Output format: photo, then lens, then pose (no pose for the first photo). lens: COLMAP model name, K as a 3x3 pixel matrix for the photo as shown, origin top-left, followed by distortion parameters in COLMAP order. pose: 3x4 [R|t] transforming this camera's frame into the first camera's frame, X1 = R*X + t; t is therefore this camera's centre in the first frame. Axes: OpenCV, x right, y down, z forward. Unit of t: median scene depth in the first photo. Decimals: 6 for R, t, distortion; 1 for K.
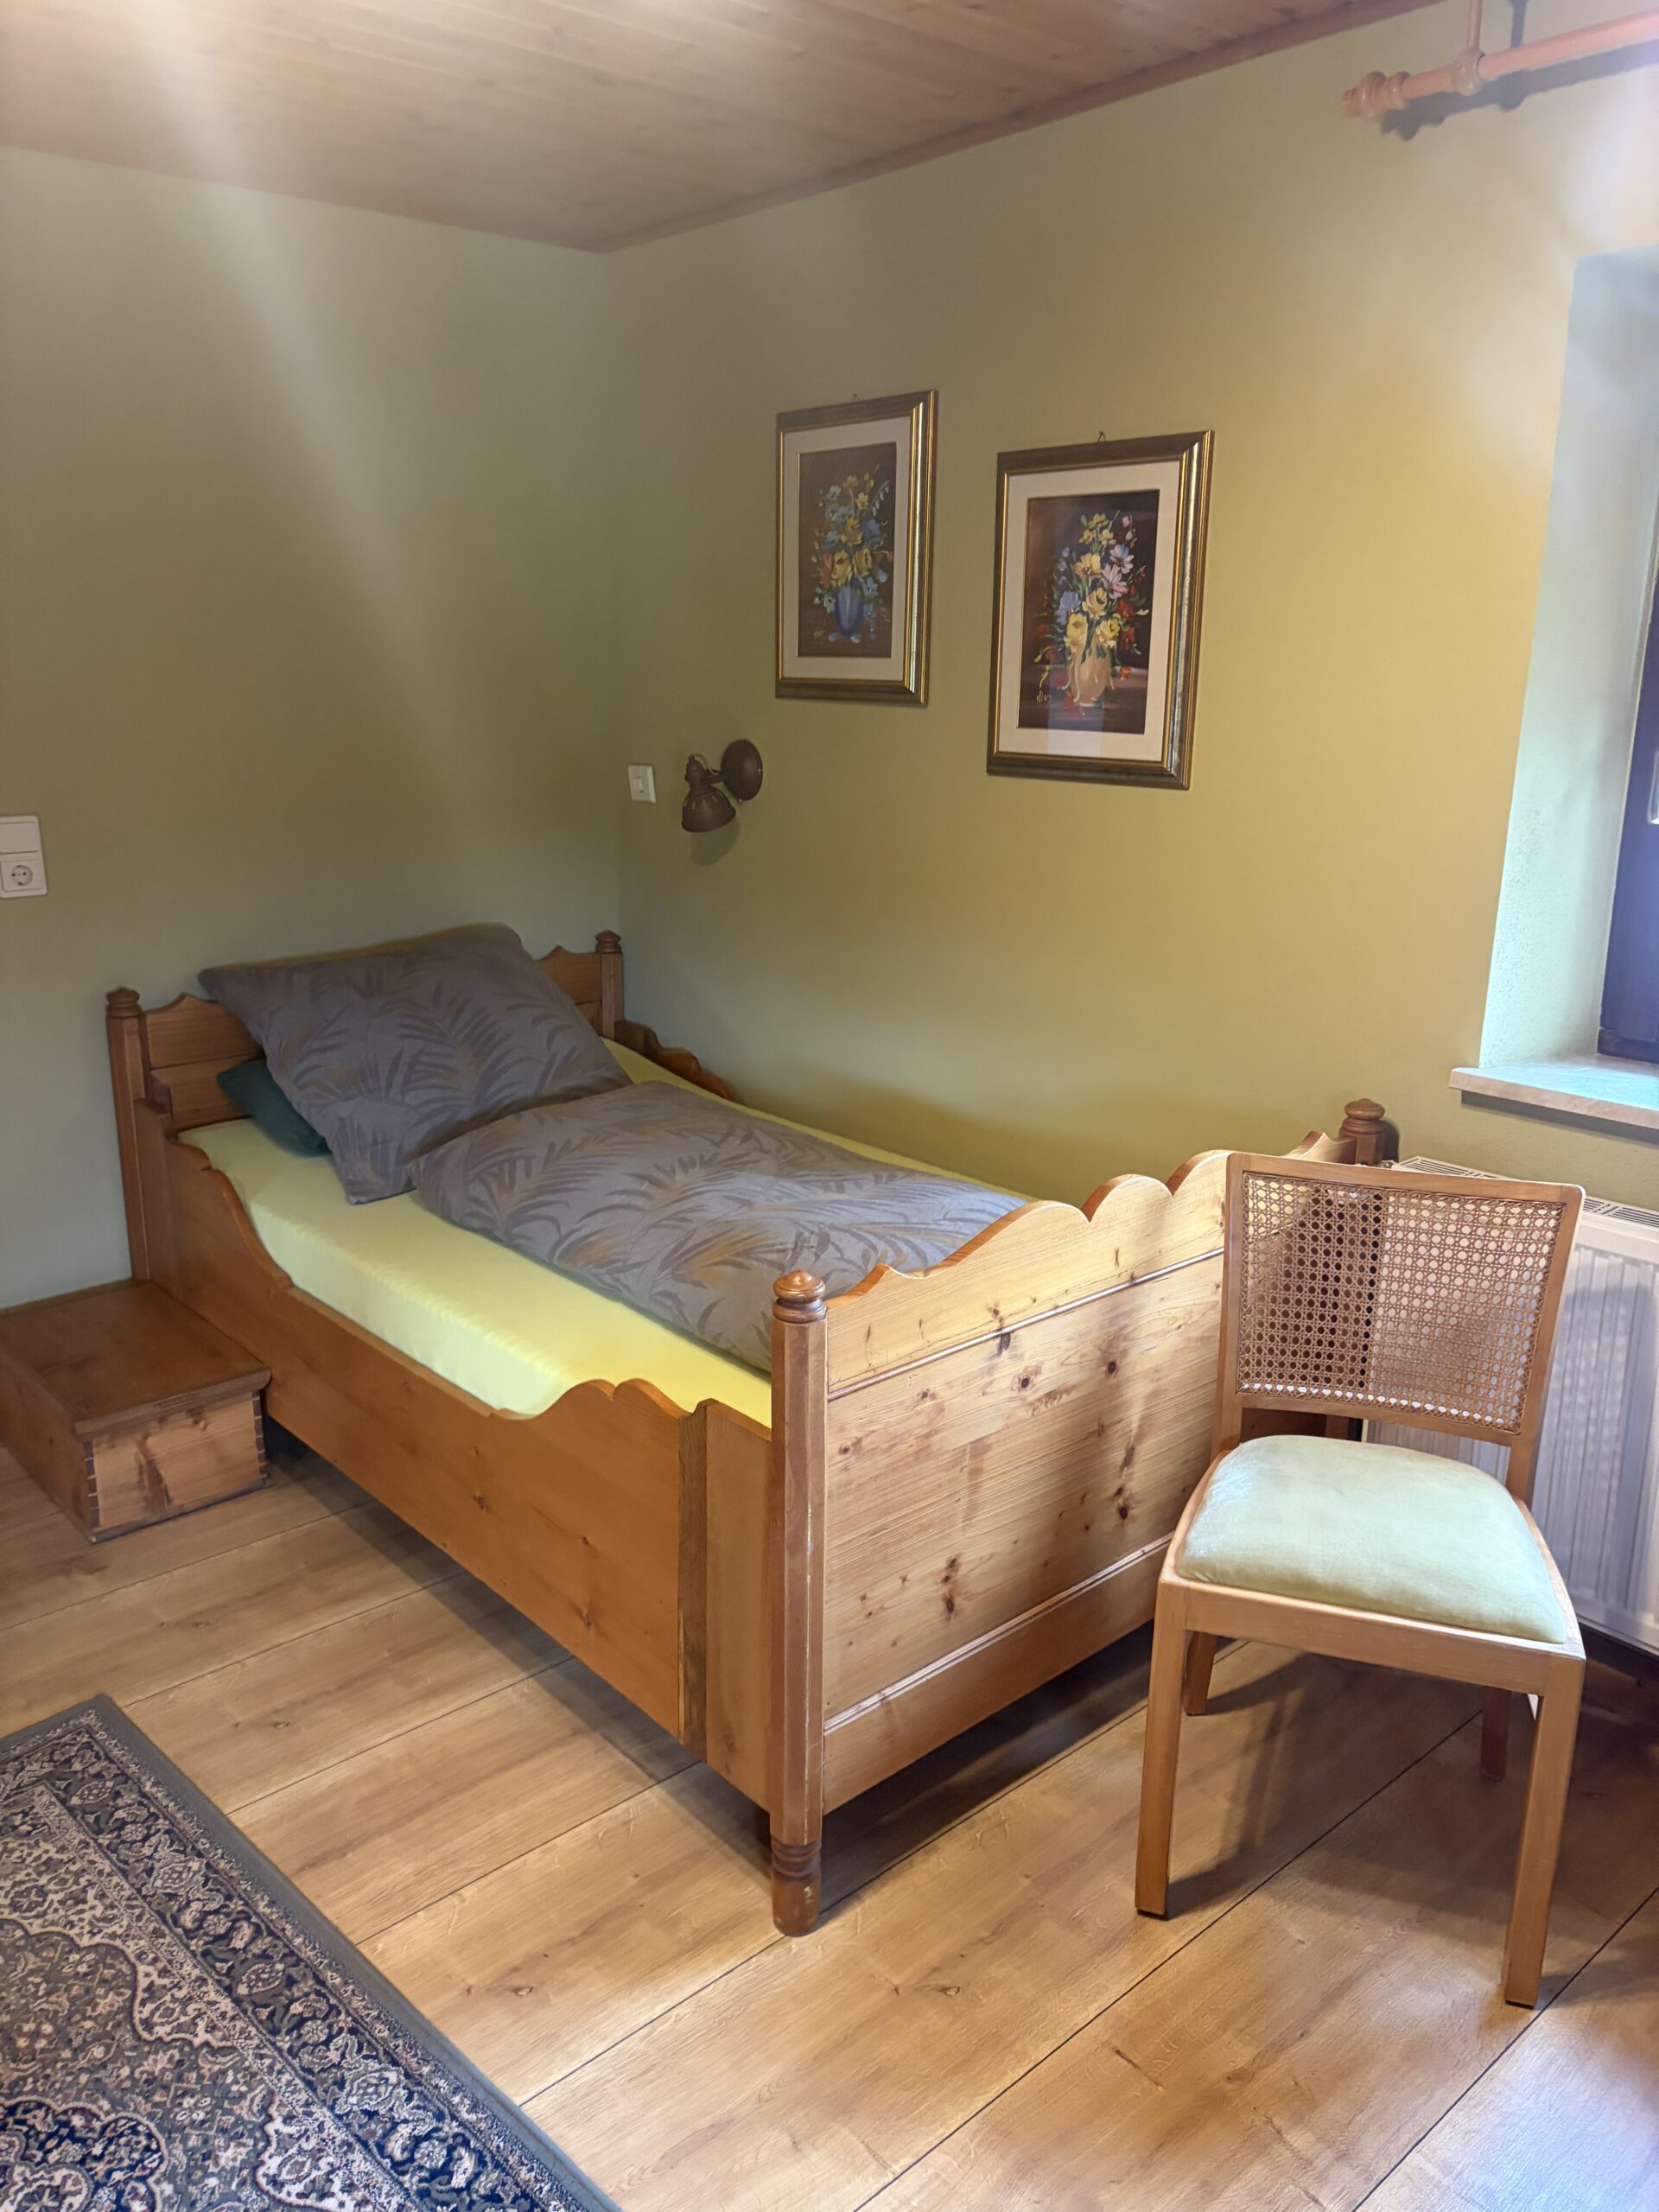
lens RADIAL K [[1663.7, 0, 834.7], [0, 1663.7, 1120.9], [0, 0, 1]] dist [-0.033374, -0.020490]
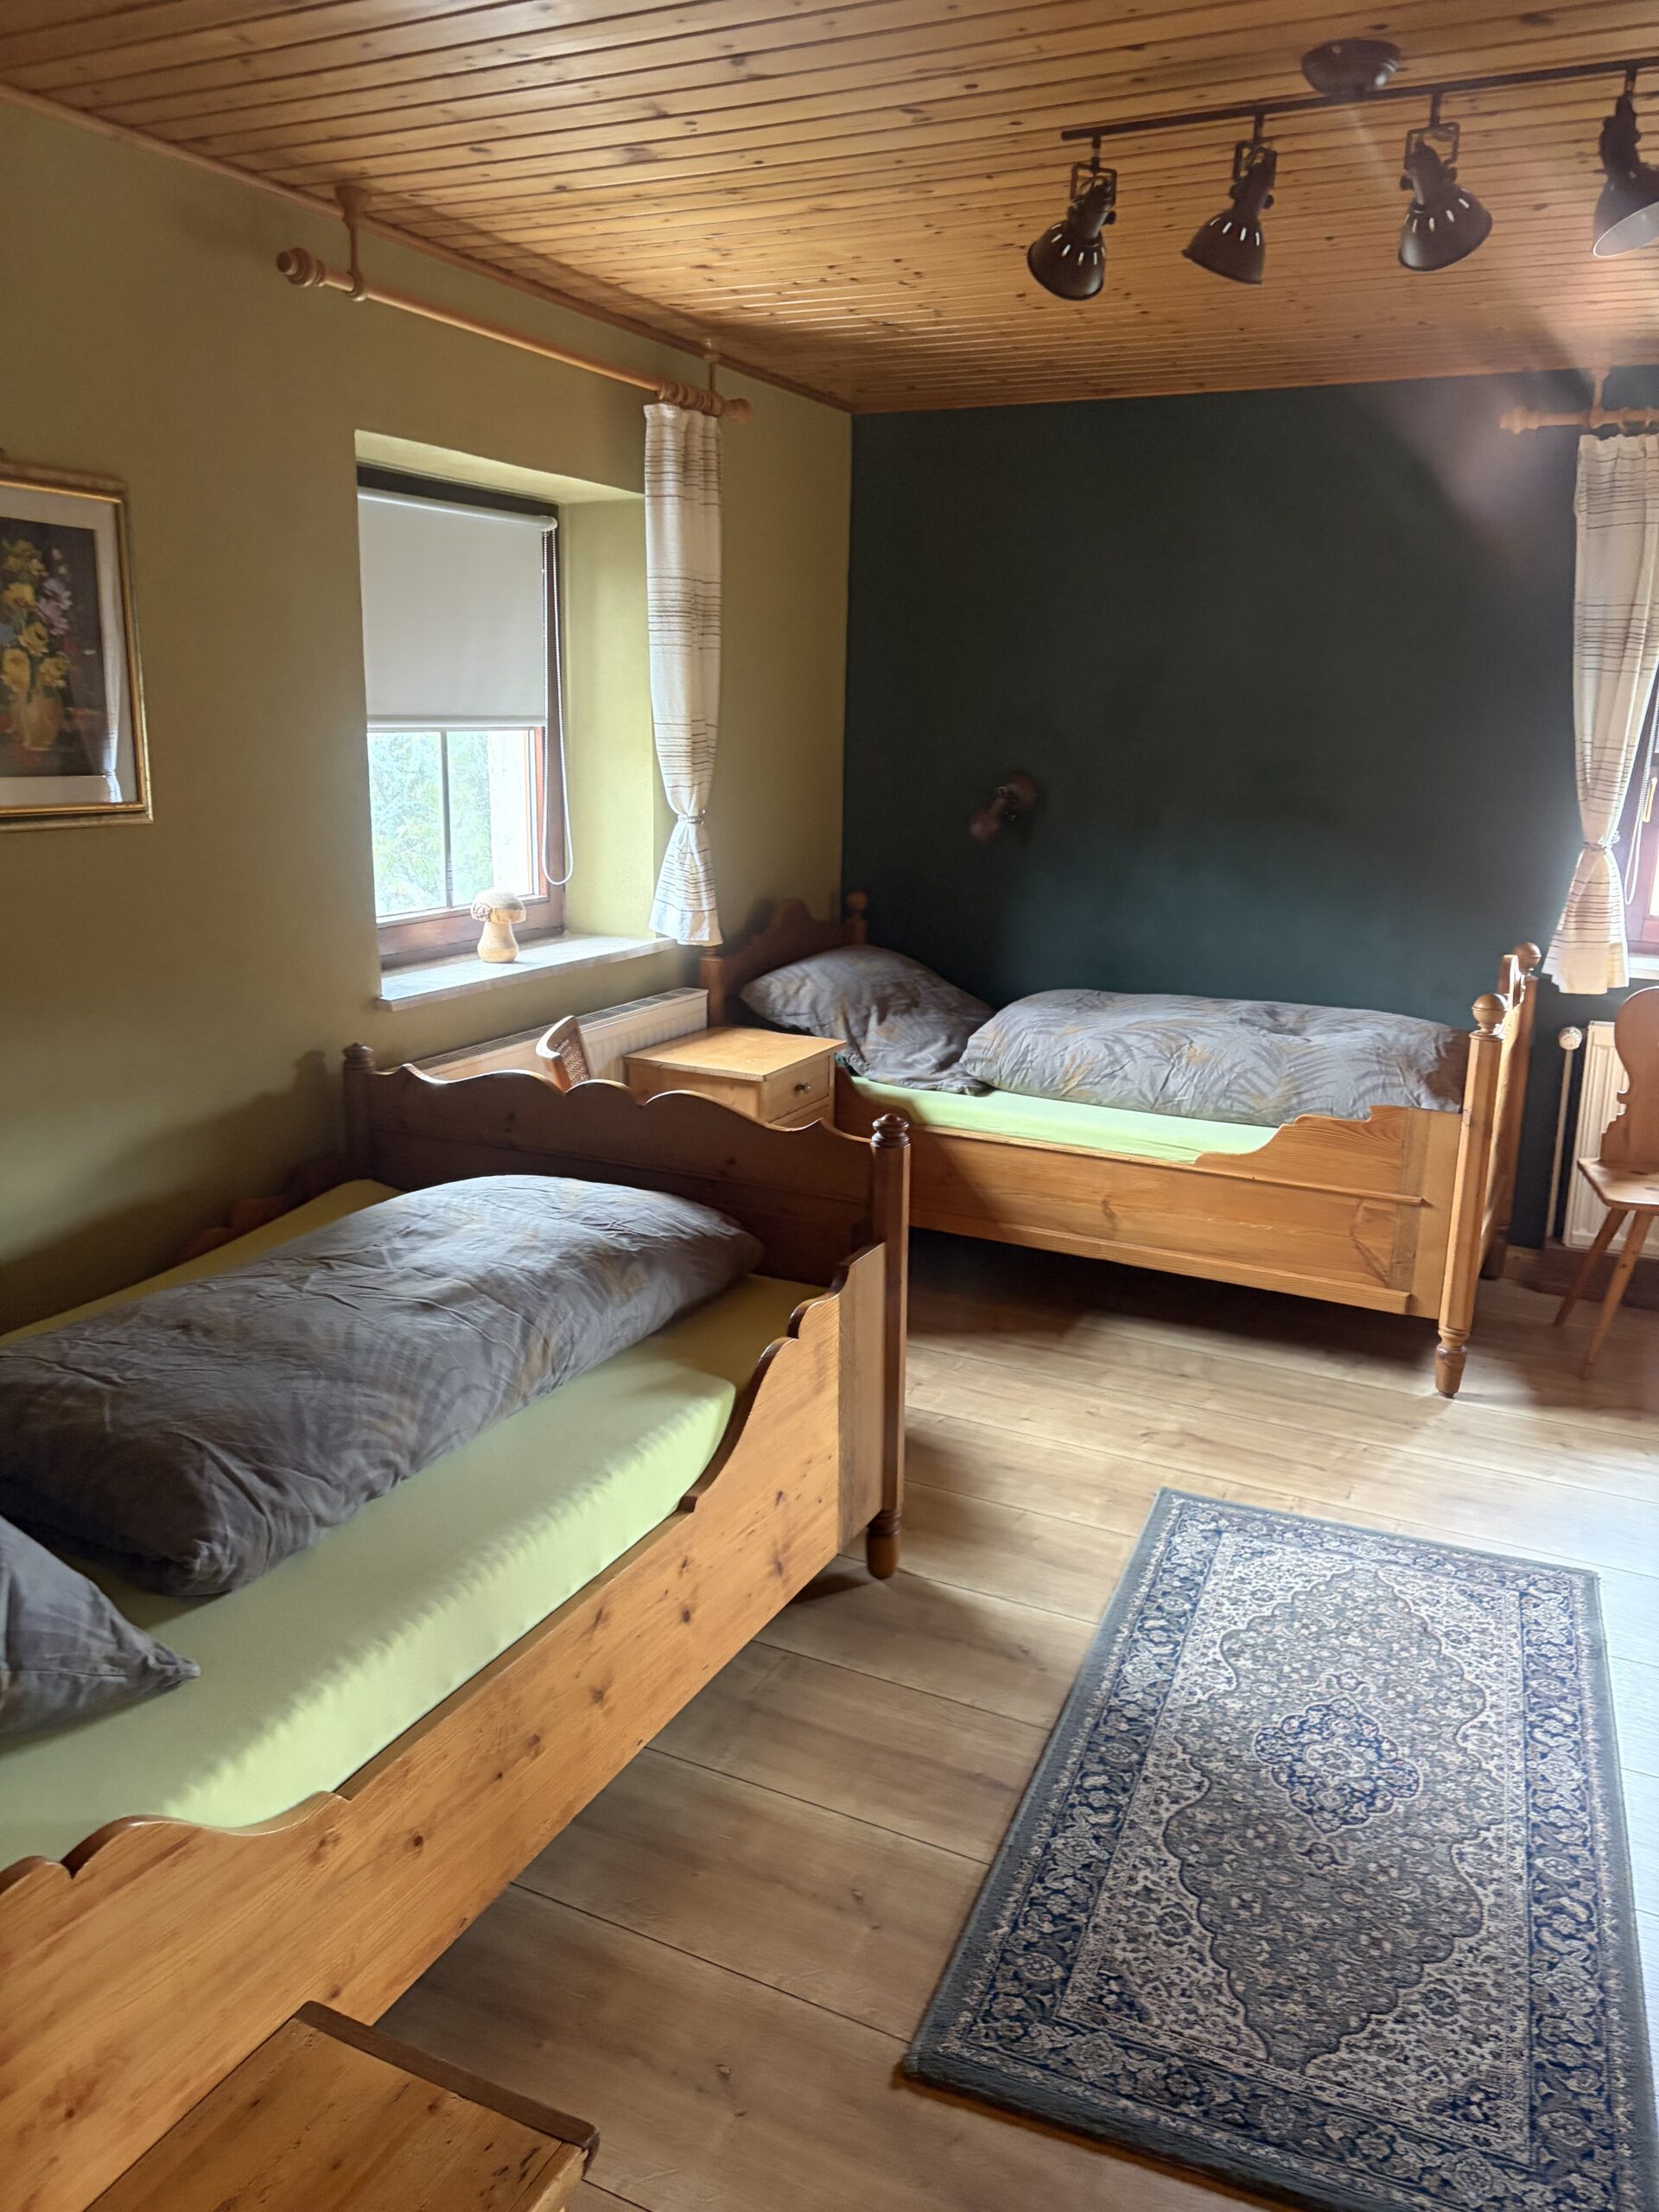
lens RADIAL K [[1663.7, 0, 834.4], [0, 1663.7, 1098.3], [0, 0, 1]] dist [-0.033374, -0.020490]
pose [[-0.392024, -0.225404, 0.891914, -1.209553], [0.207068, 0.923020, 0.324278, -0.388955], [-0.896348, 0.311812, -0.315172, 1.341597]]
